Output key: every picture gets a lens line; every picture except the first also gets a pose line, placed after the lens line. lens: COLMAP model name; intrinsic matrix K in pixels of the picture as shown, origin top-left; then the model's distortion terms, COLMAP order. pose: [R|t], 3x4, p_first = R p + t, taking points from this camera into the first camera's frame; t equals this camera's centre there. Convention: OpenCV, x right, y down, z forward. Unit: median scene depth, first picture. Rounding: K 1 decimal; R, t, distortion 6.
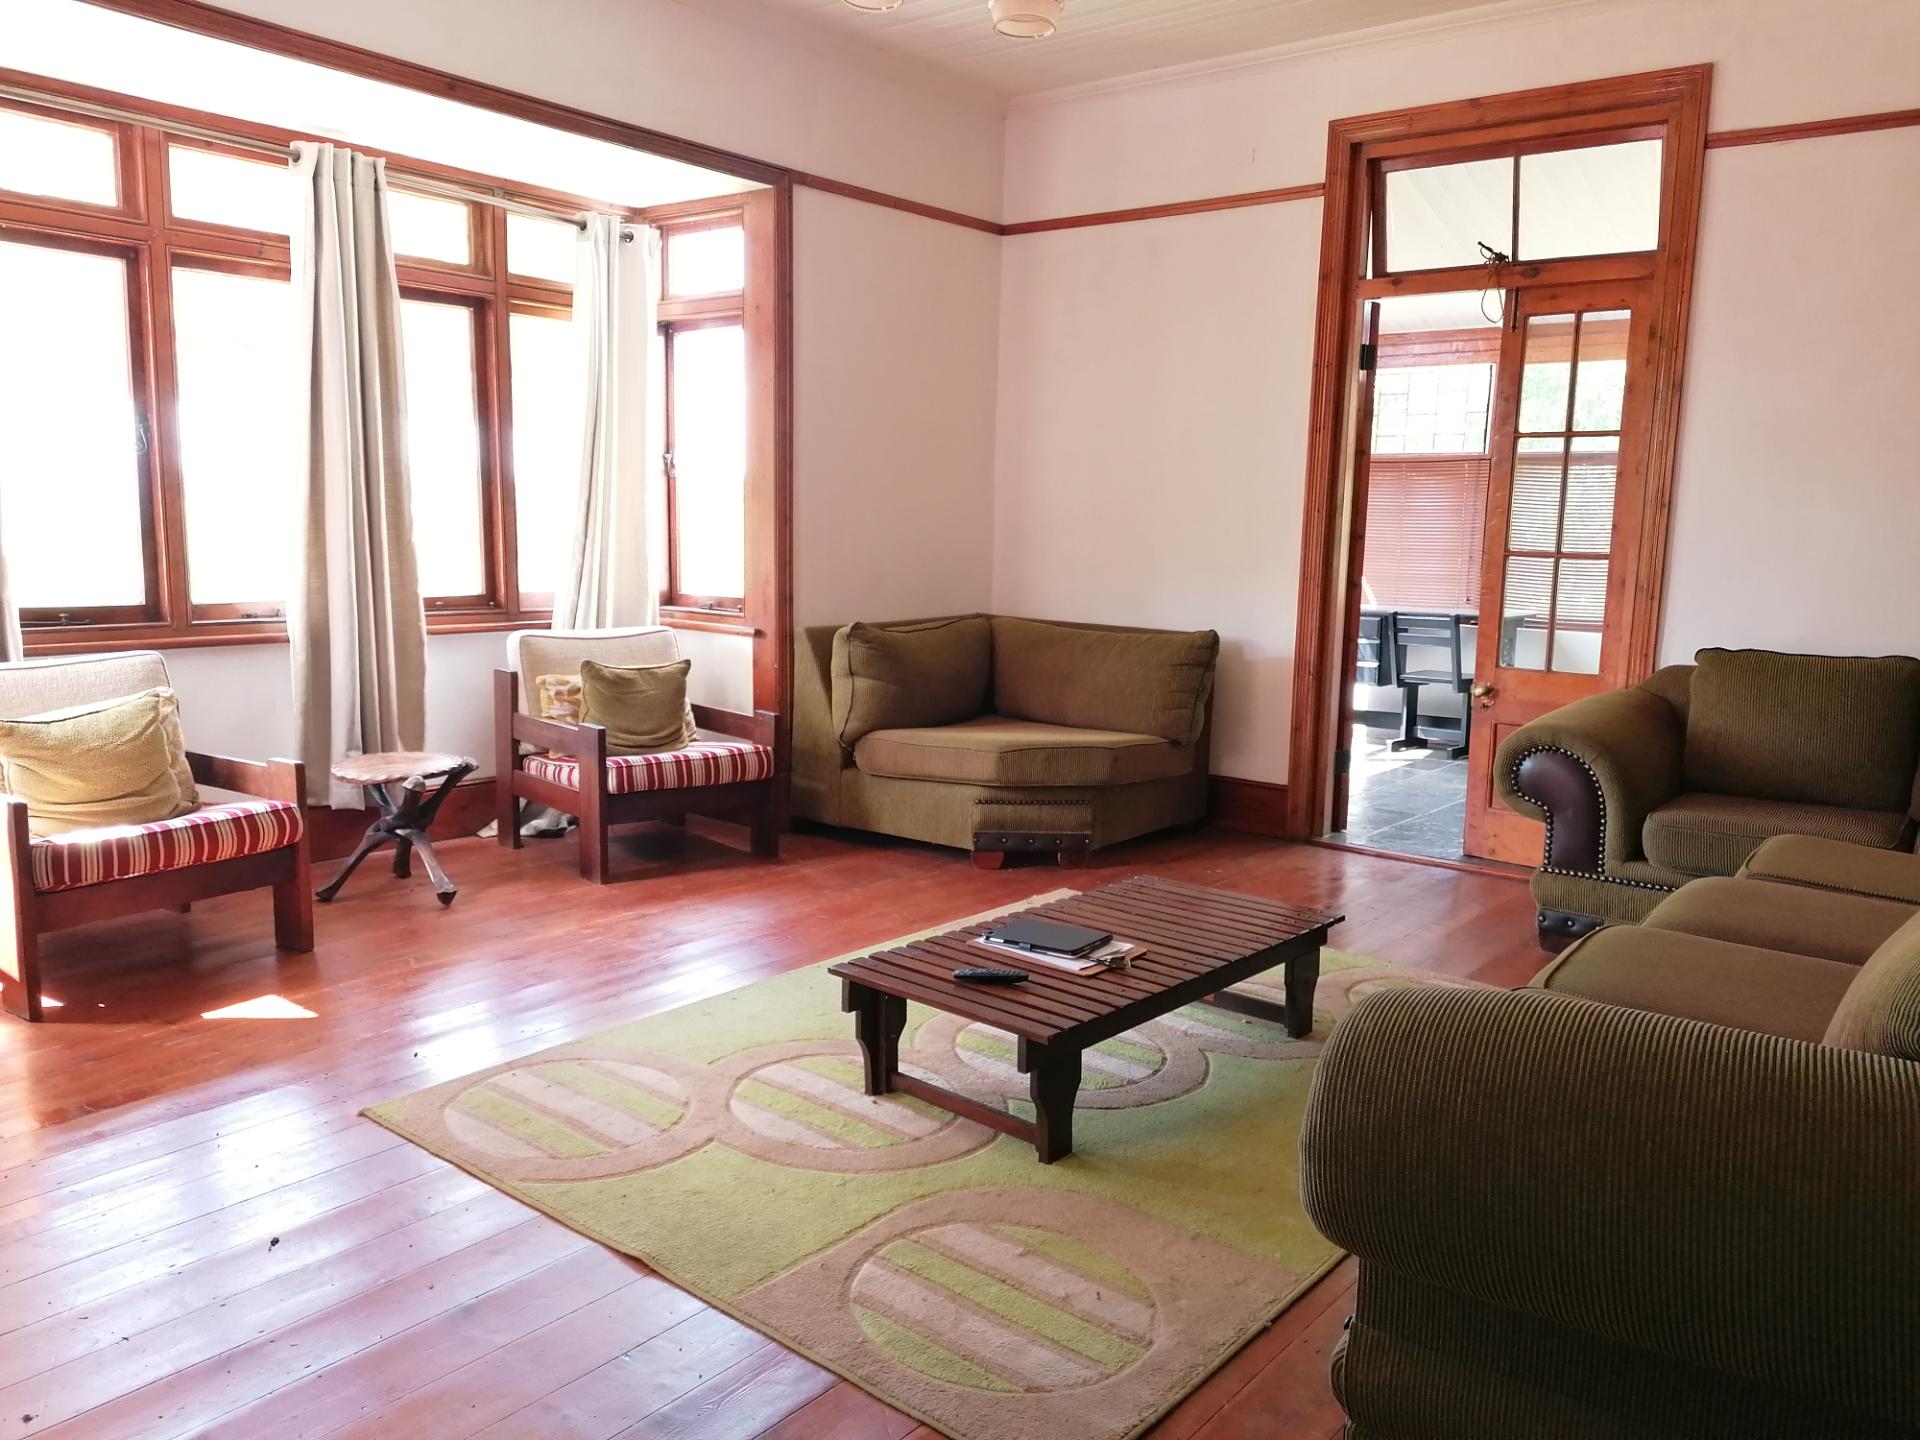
lens RADIAL K [[1442.4, 0, 940.9], [0, 1442.4, 699.2], [0, 0, 1]] dist [0.086180, -0.103828]
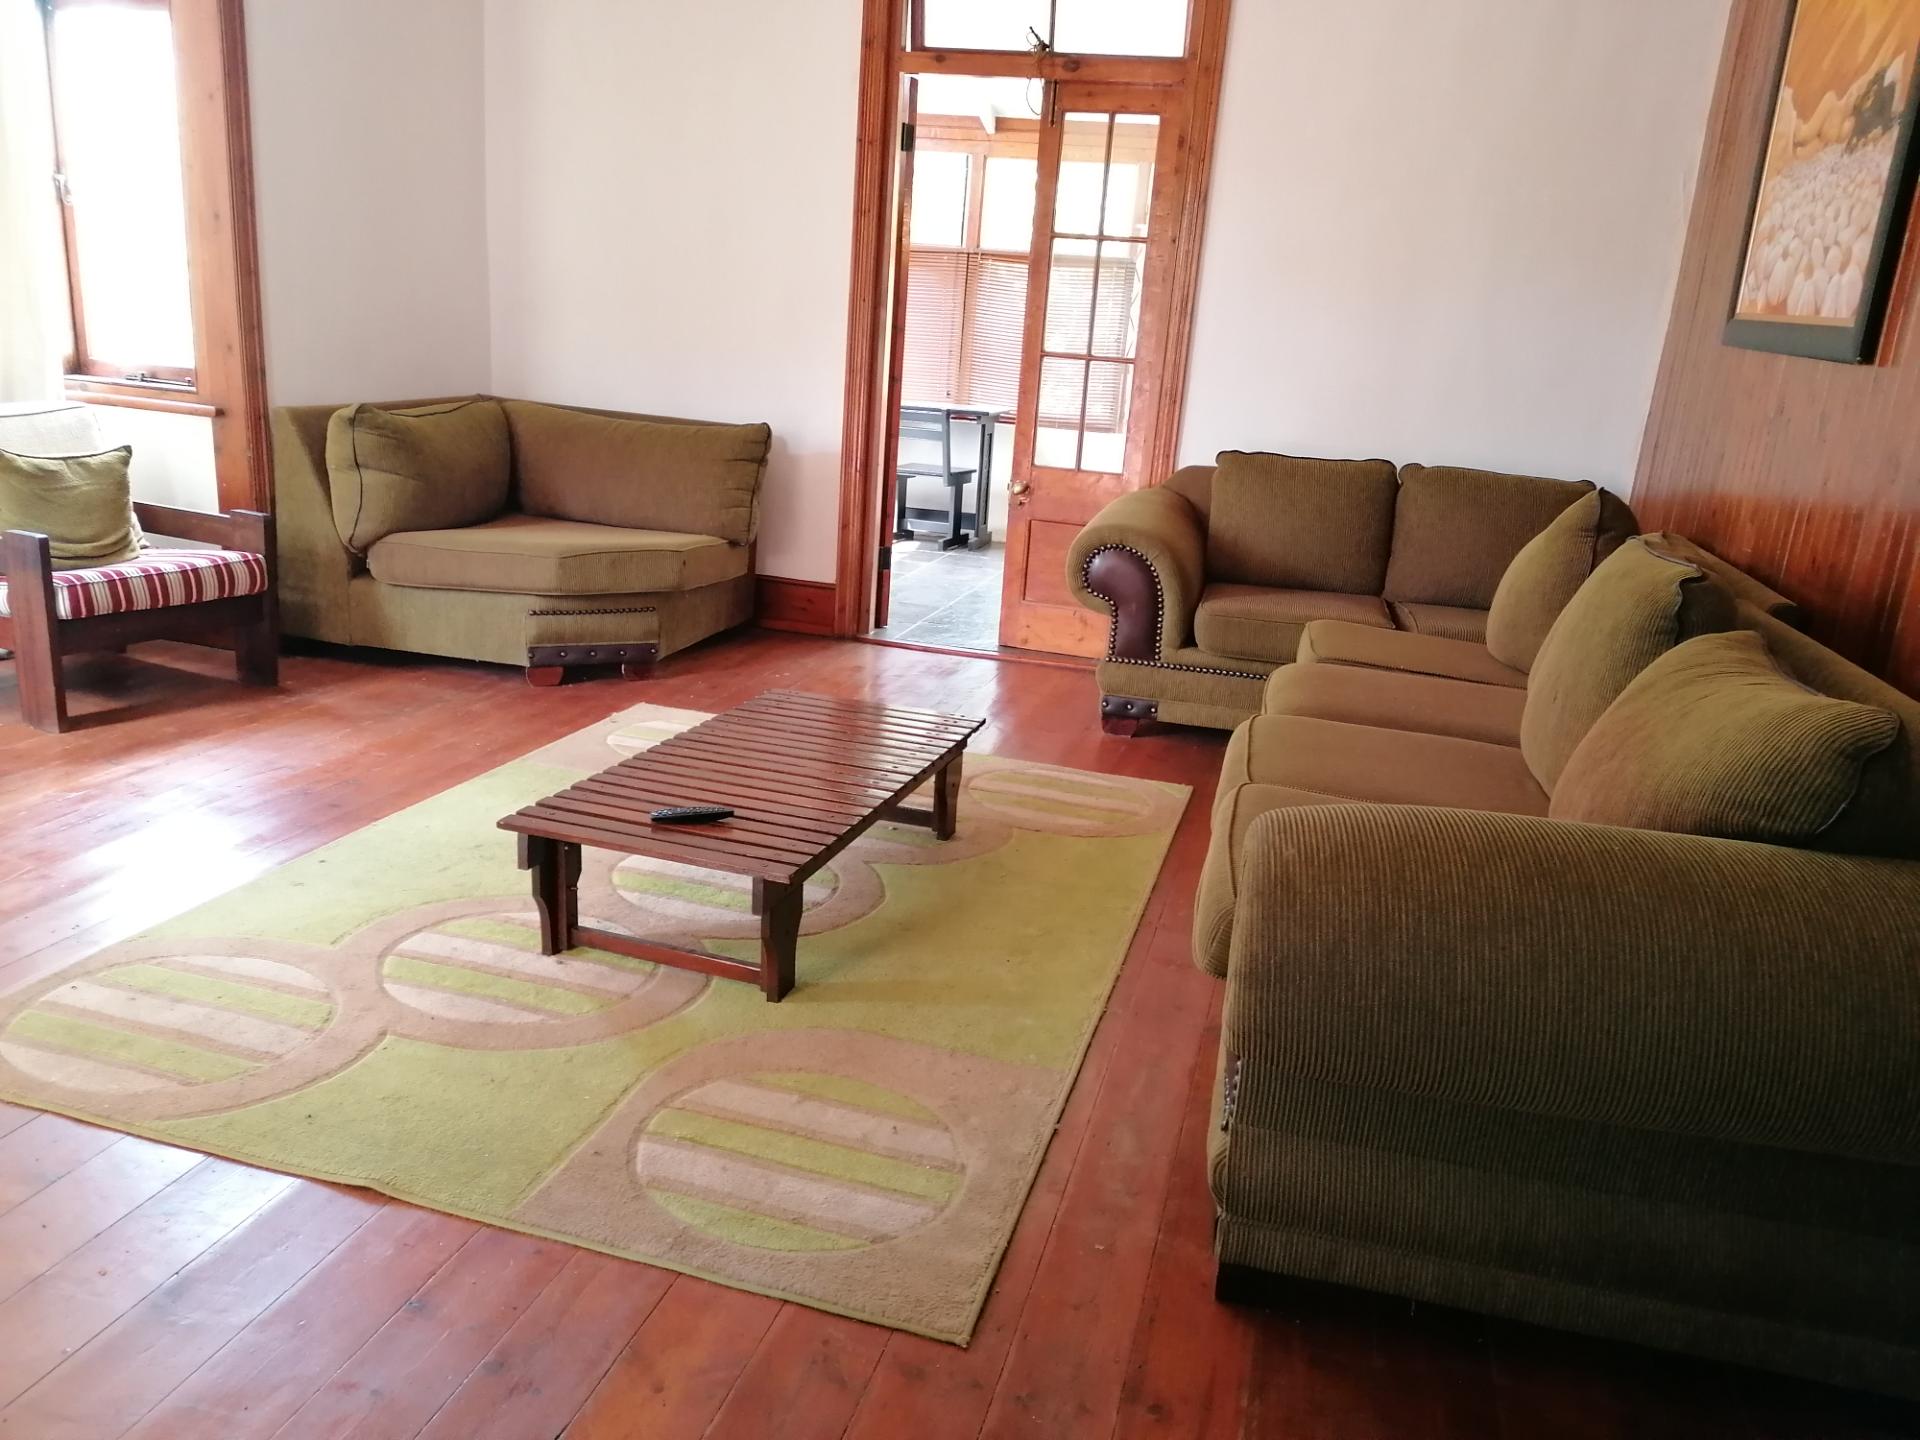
lens RADIAL K [[1442.4, 0, 976.8], [0, 1442.4, 717.1], [0, 0, 1]] dist [0.086180, -0.103828]
pose [[0.911746, -0.065043, 0.405572, -0.099575], [-0.000130, 0.987337, 0.158634, -0.009554], [-0.410755, -0.144687, 0.900192, 0.062007]]
